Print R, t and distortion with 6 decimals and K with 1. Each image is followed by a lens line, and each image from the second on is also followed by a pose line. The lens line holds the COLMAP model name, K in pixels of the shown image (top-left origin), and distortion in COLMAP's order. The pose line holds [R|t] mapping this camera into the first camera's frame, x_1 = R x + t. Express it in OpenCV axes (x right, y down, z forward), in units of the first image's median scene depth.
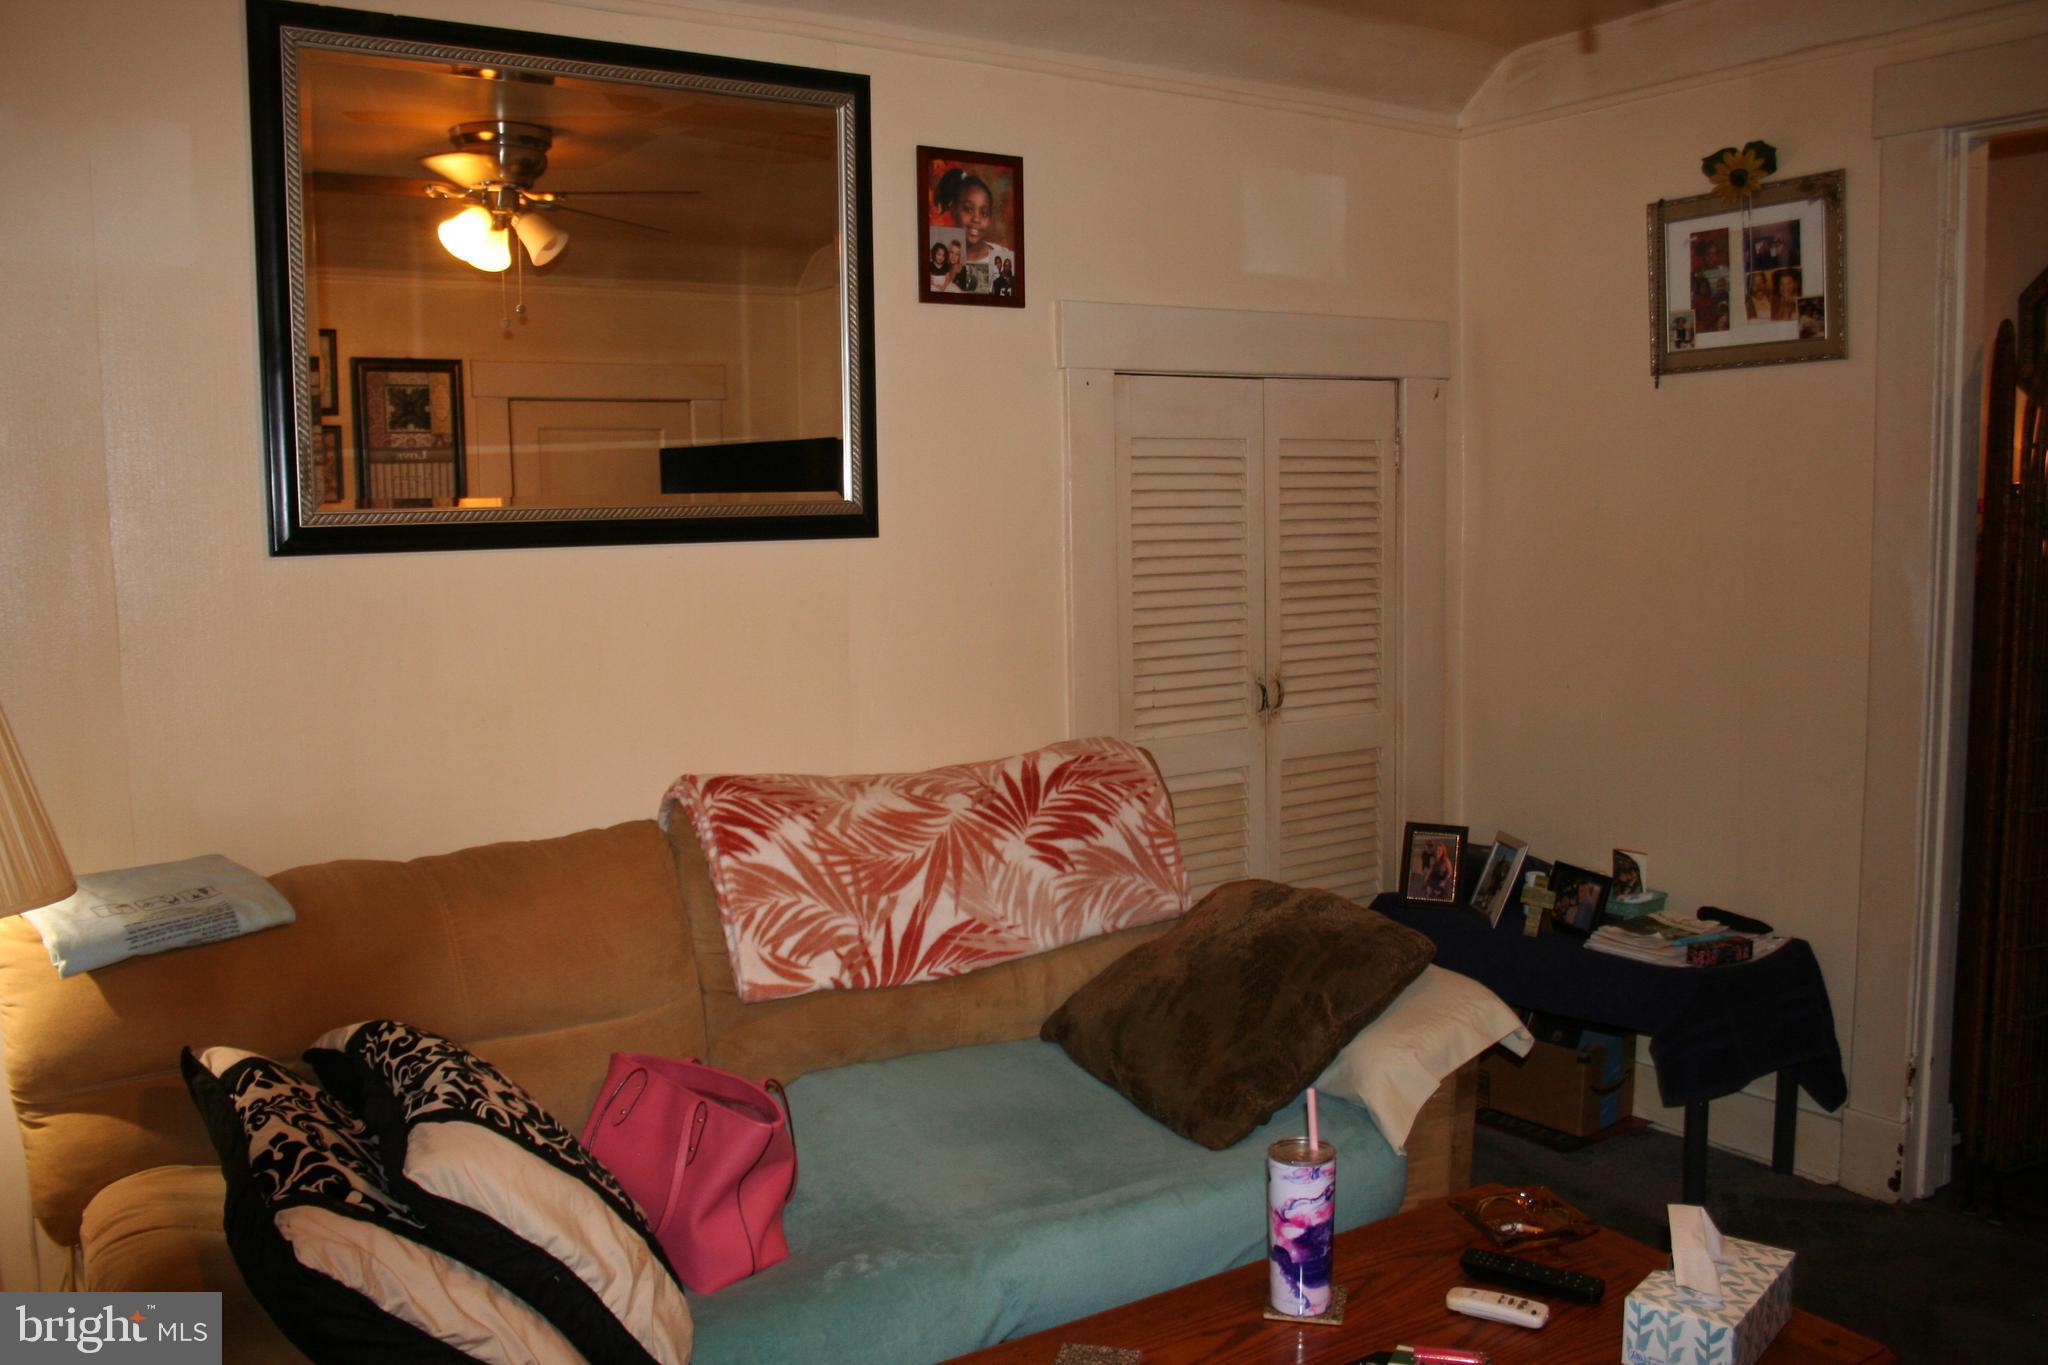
lens RADIAL K [[1702.5, 0, 1024.0], [0, 1702.5, 682.5], [0, 0, 1]] dist [-0.139968, 0.135344]
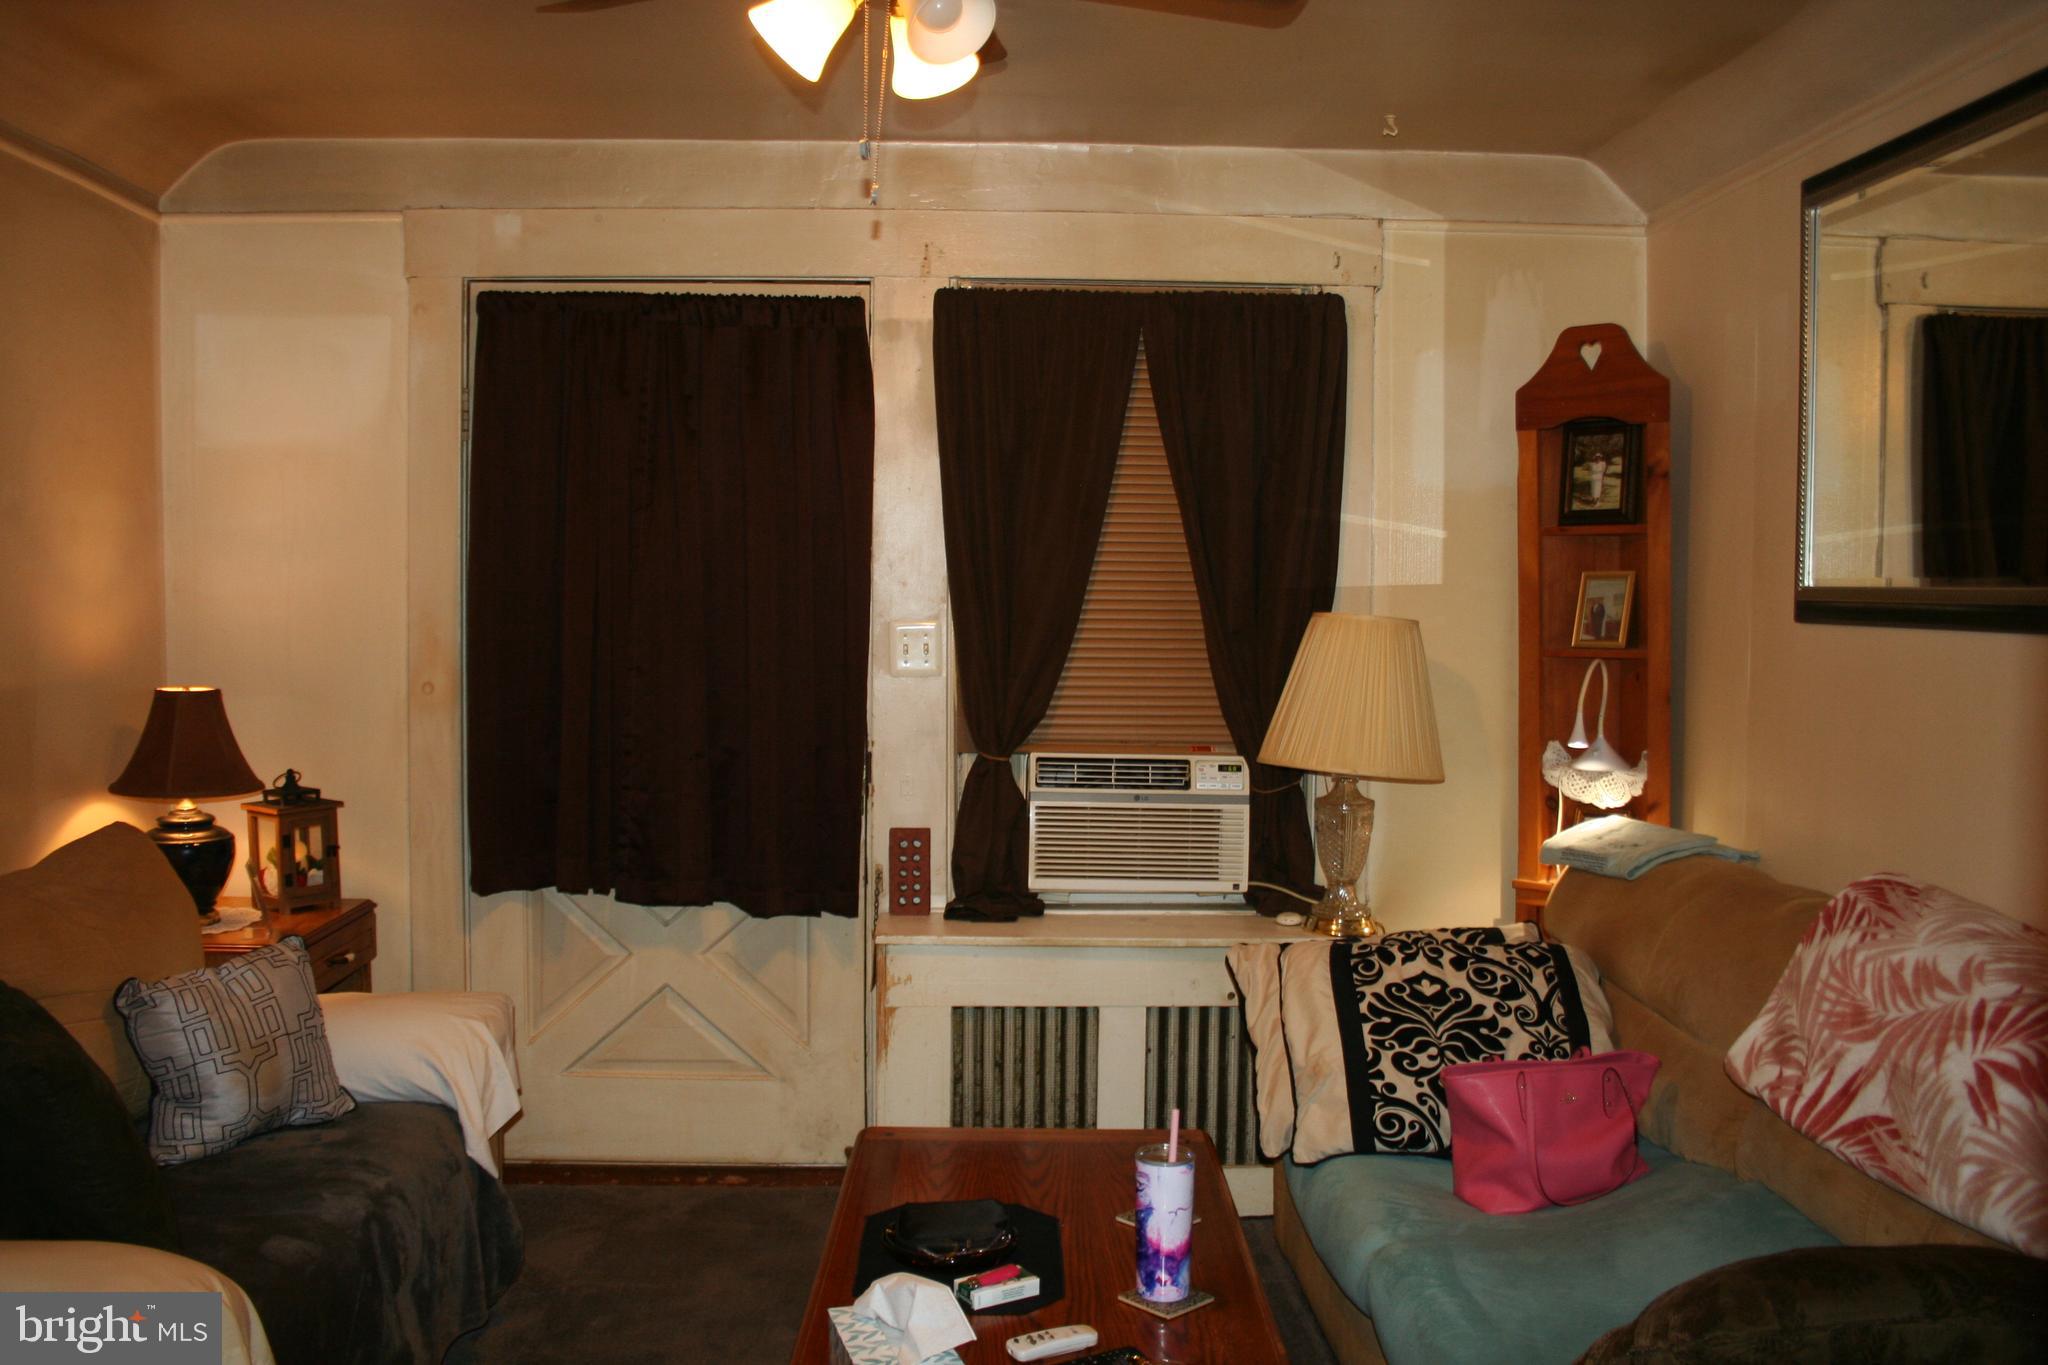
lens RADIAL K [[1702.5, 0, 1024.0], [0, 1702.5, 682.5], [0, 0, 1]] dist [-0.139968, 0.135344]
pose [[-0.532684, 0.054313, -0.844570, 0.819715], [-0.089998, 0.988645, 0.120341, -0.115415], [0.841516, 0.140113, -0.521747, 1.042128]]
